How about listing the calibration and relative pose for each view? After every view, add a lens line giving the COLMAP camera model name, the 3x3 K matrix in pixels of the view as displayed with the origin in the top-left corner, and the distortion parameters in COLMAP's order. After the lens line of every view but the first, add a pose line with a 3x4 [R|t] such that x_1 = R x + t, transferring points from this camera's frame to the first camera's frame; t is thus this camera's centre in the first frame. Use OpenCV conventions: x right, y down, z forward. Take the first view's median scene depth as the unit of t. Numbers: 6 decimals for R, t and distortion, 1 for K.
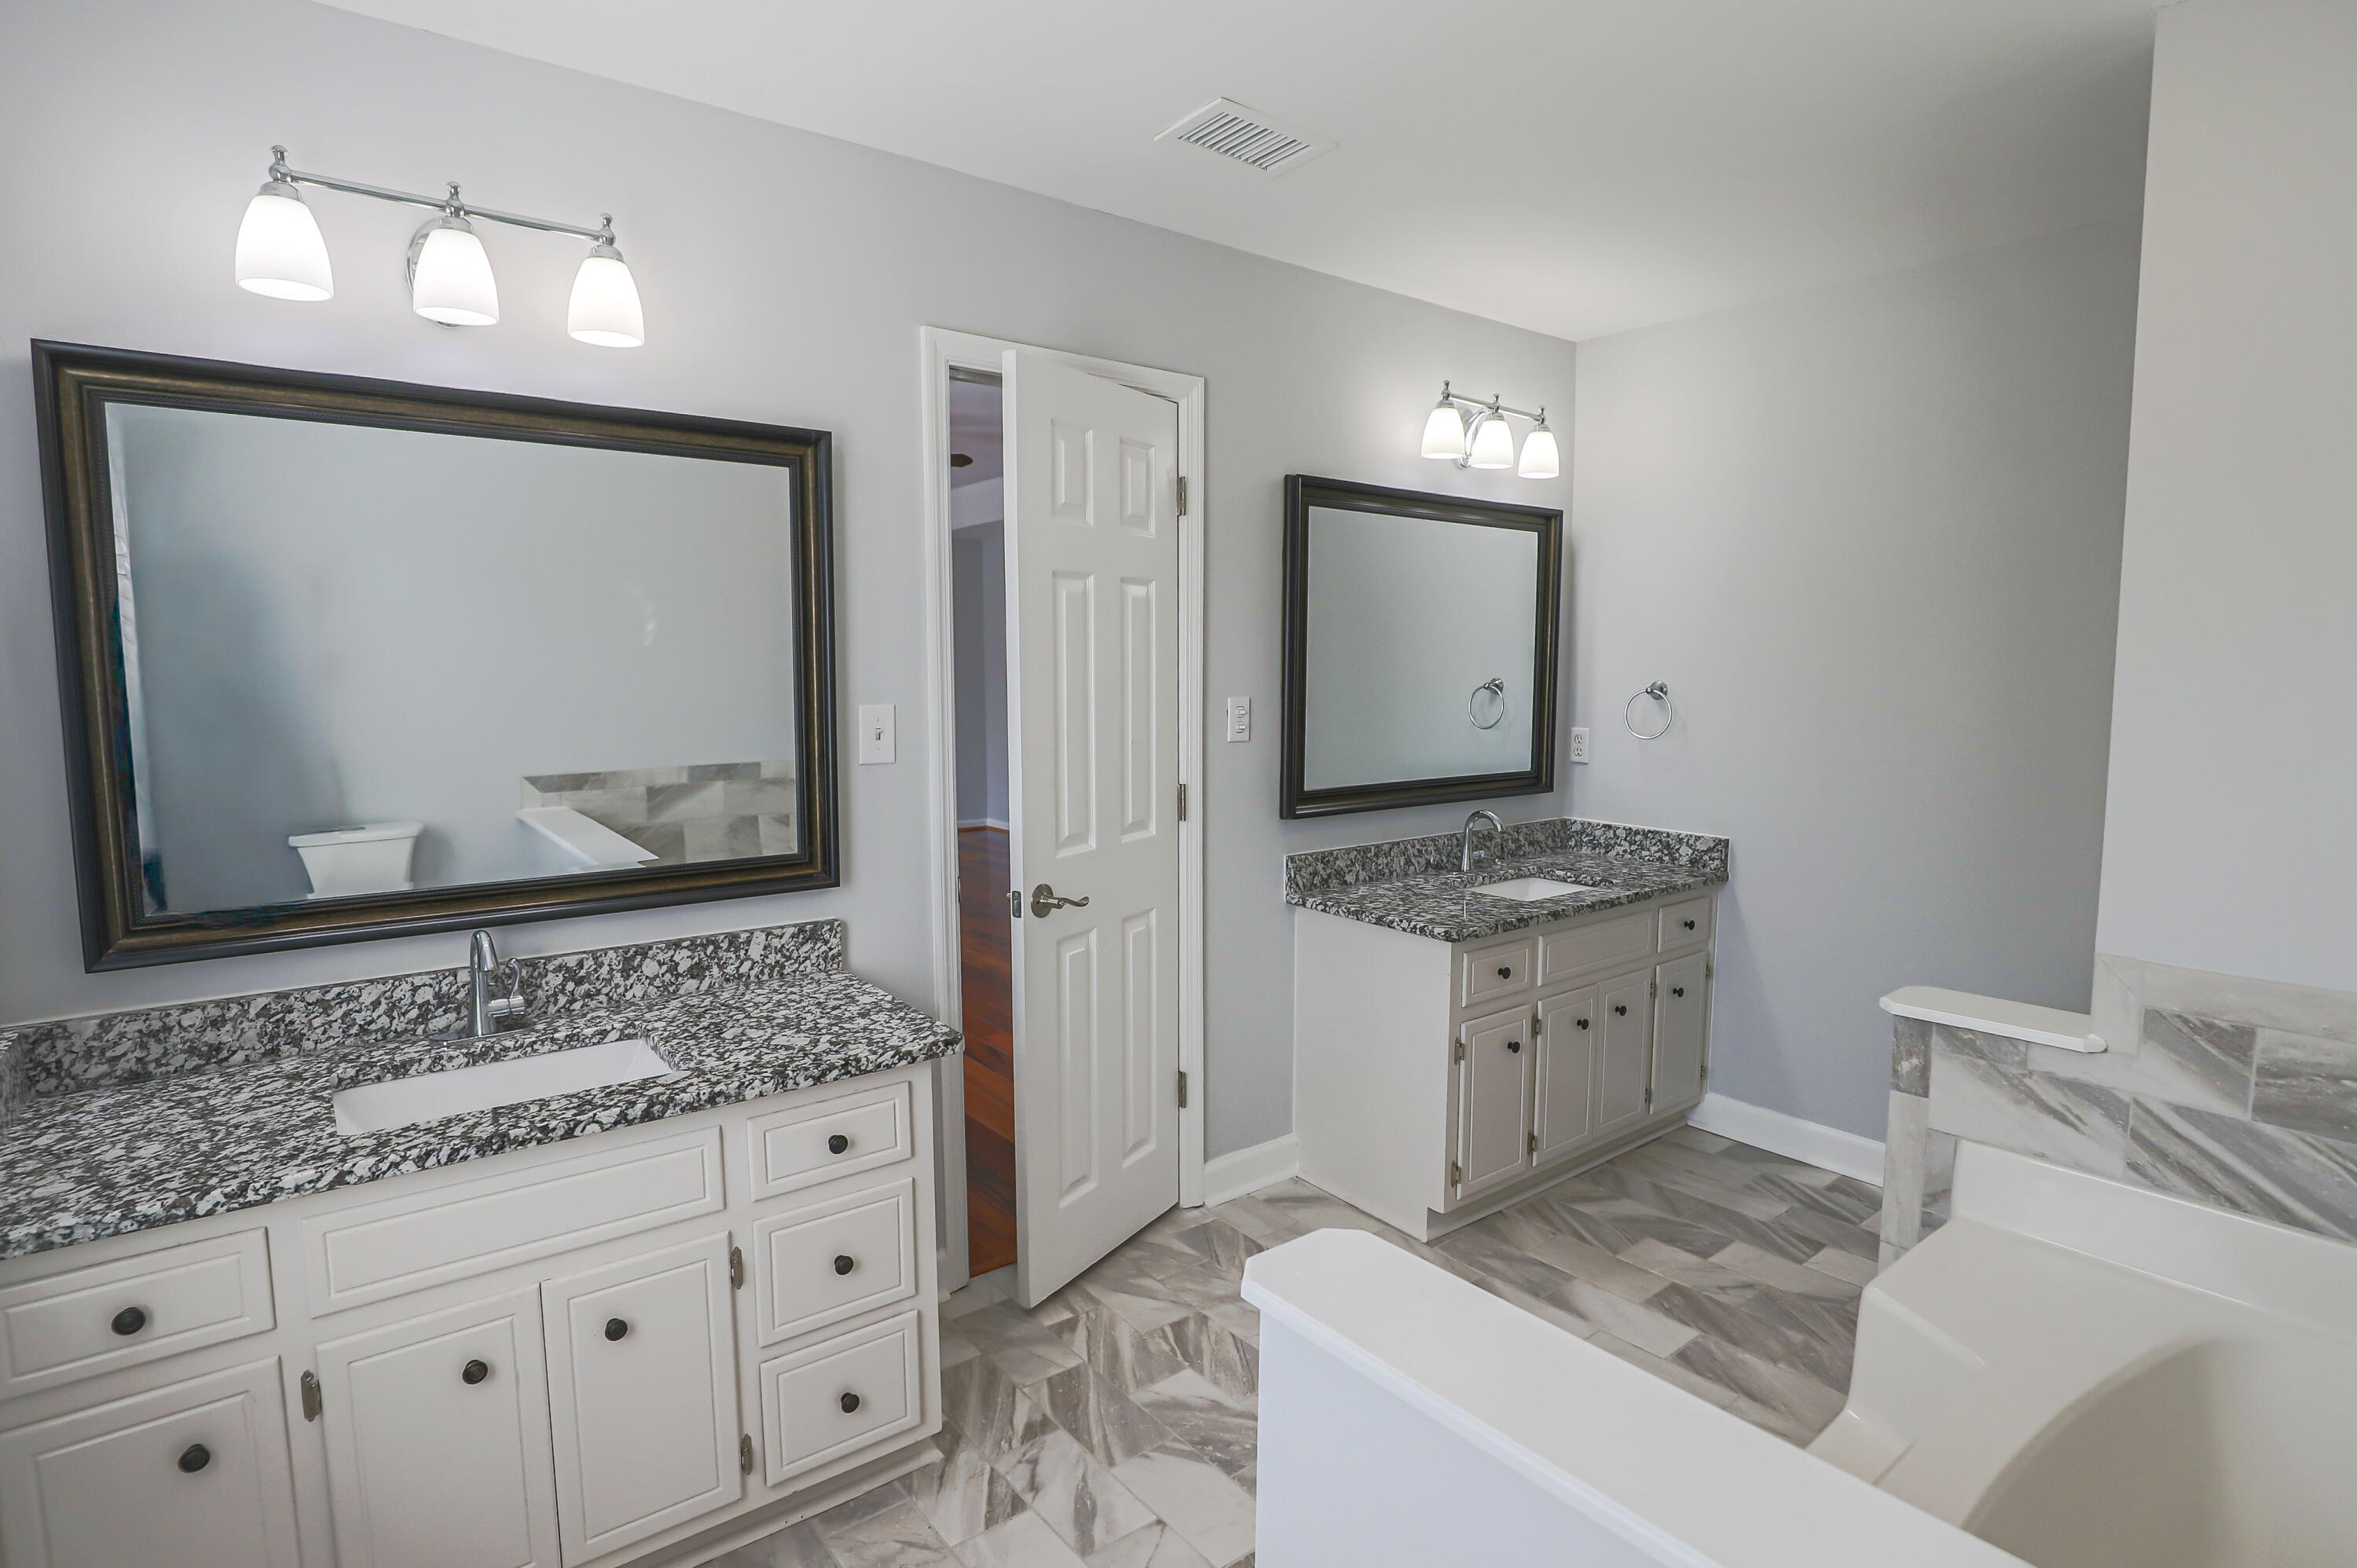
lens RADIAL K [[1215.6, 0, 1142.4], [0, 1215.6, 759.6], [0, 0, 1]] dist [-0.041121, -0.000722]
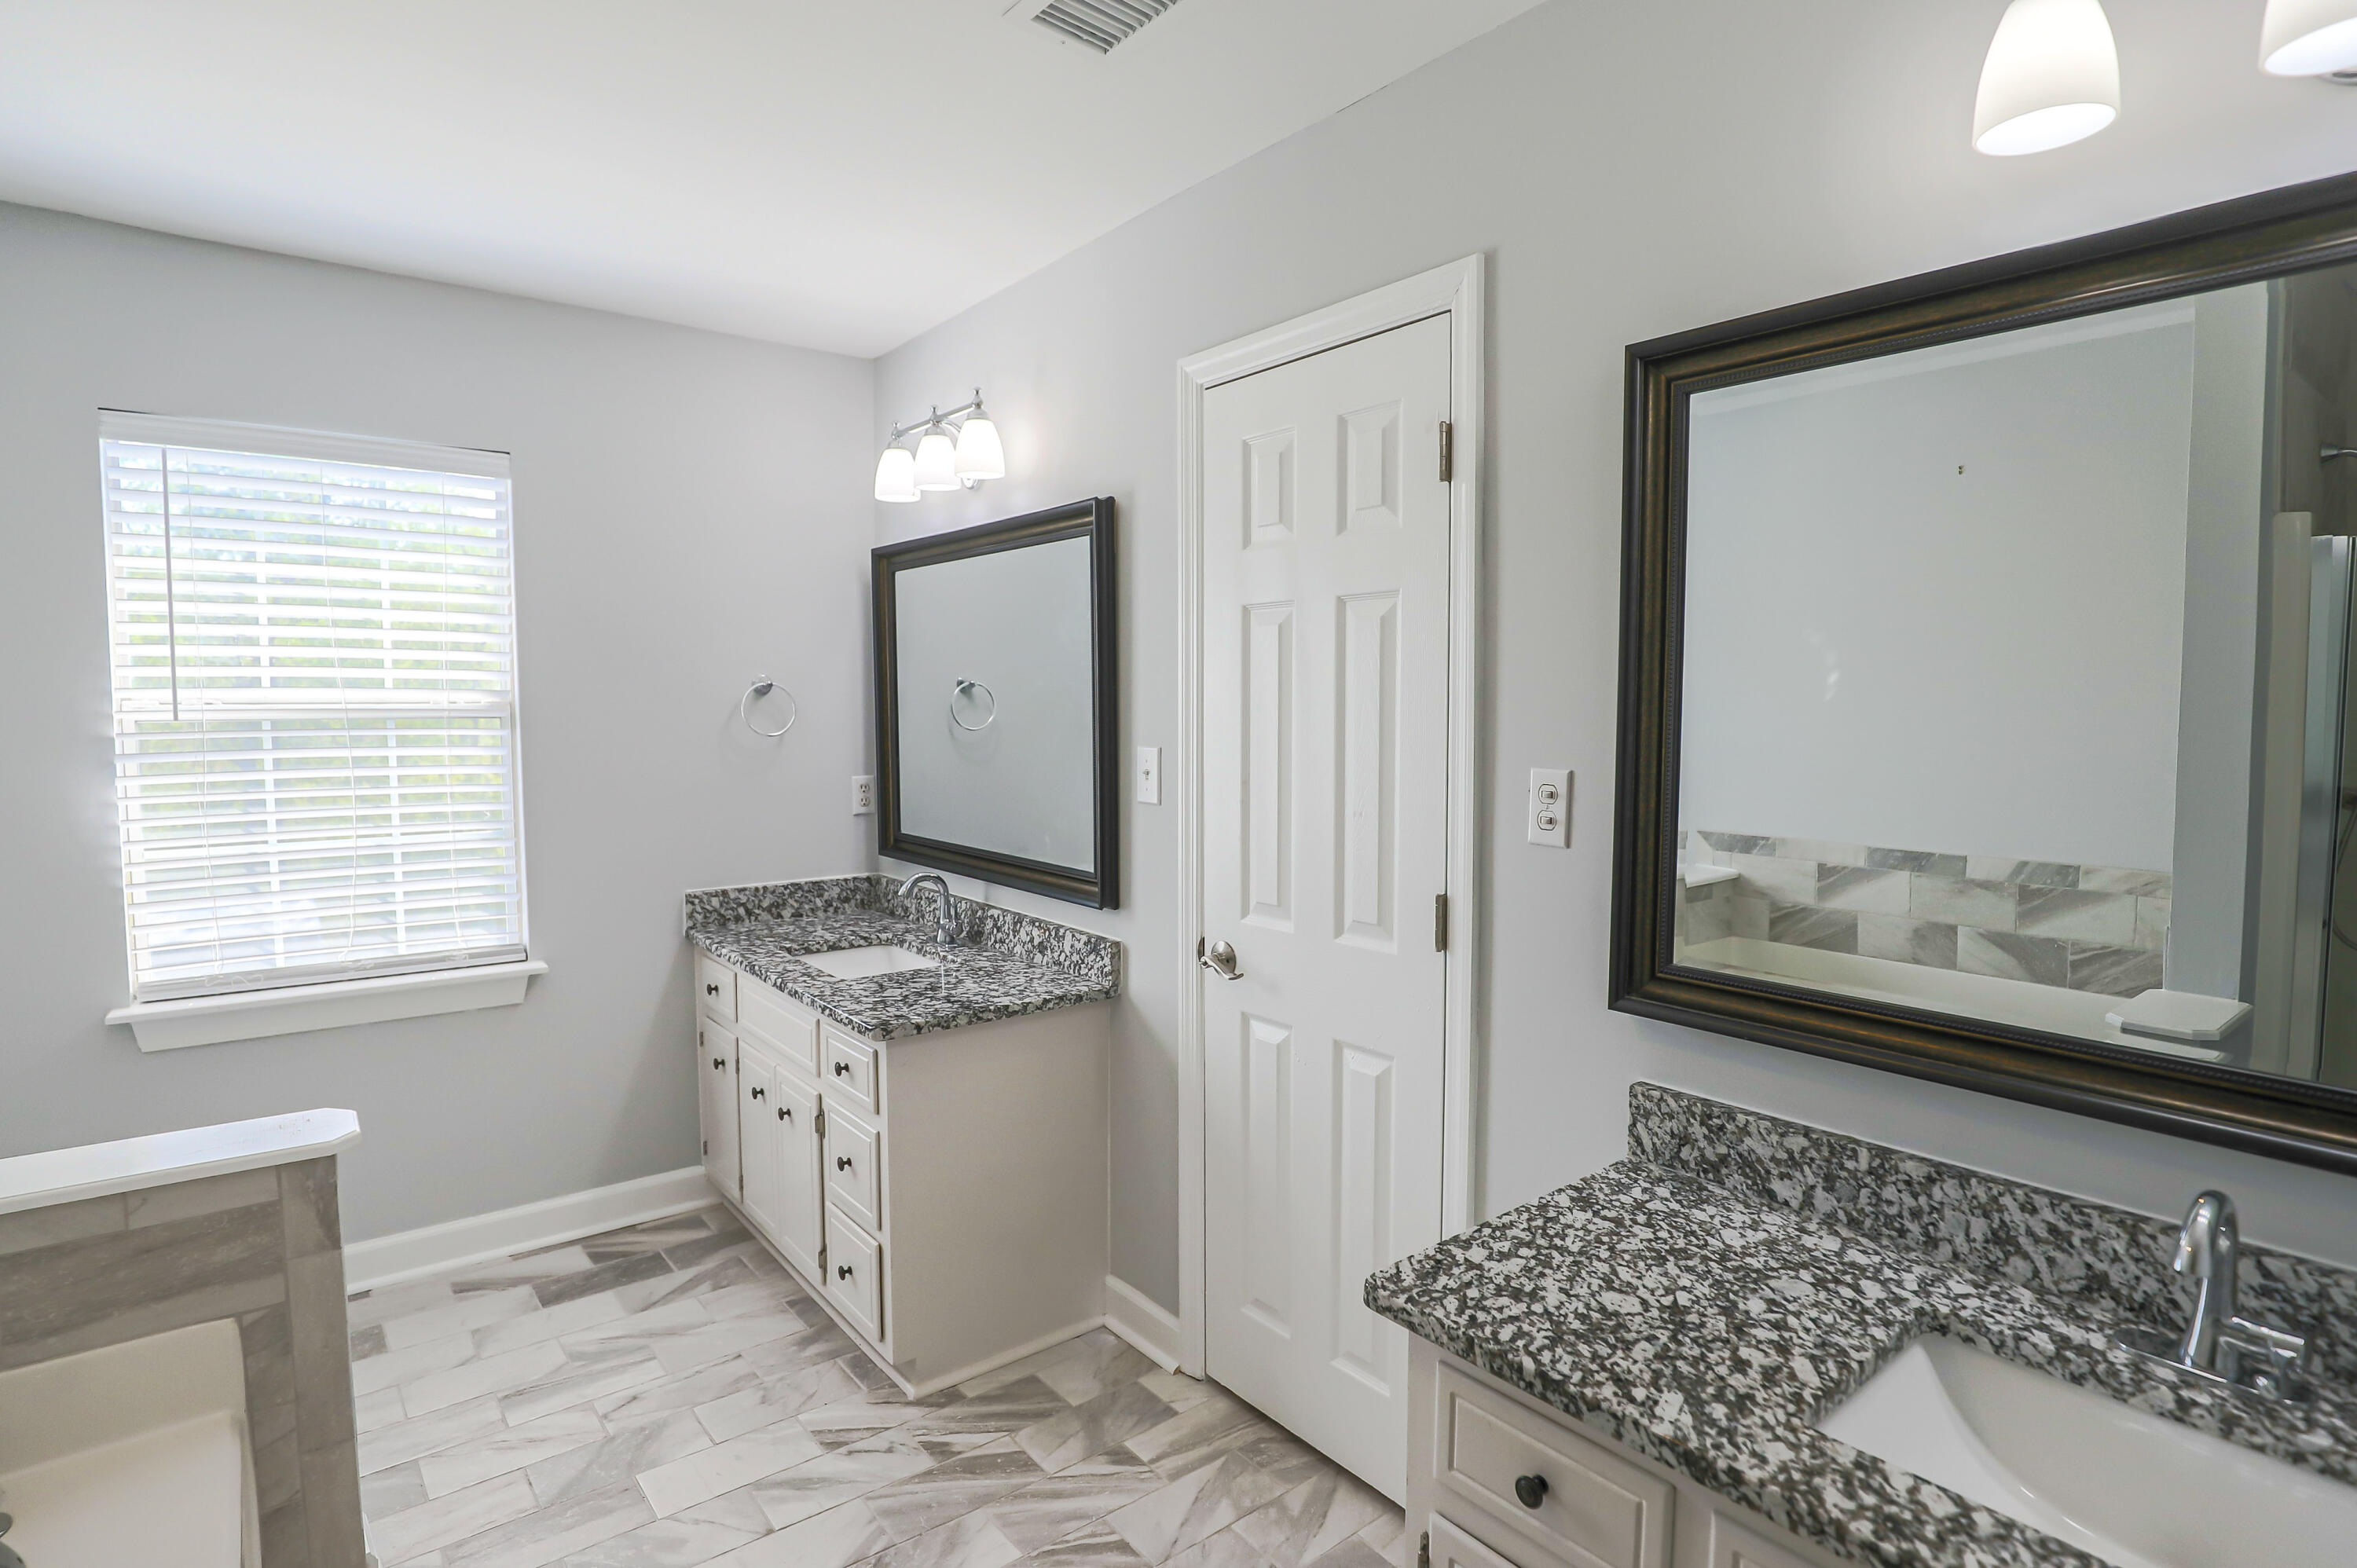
lens RADIAL K [[1170.7, 0, 1198.1], [0, 1170.7, 779.2], [0, 0, 1]] dist [-0.039497, 0.009934]
pose [[0.027527, 0.053280, -0.998200, 0.657081], [-0.095827, 0.994120, 0.050420, -0.060456], [0.995017, 0.094266, 0.032471, 0.857585]]
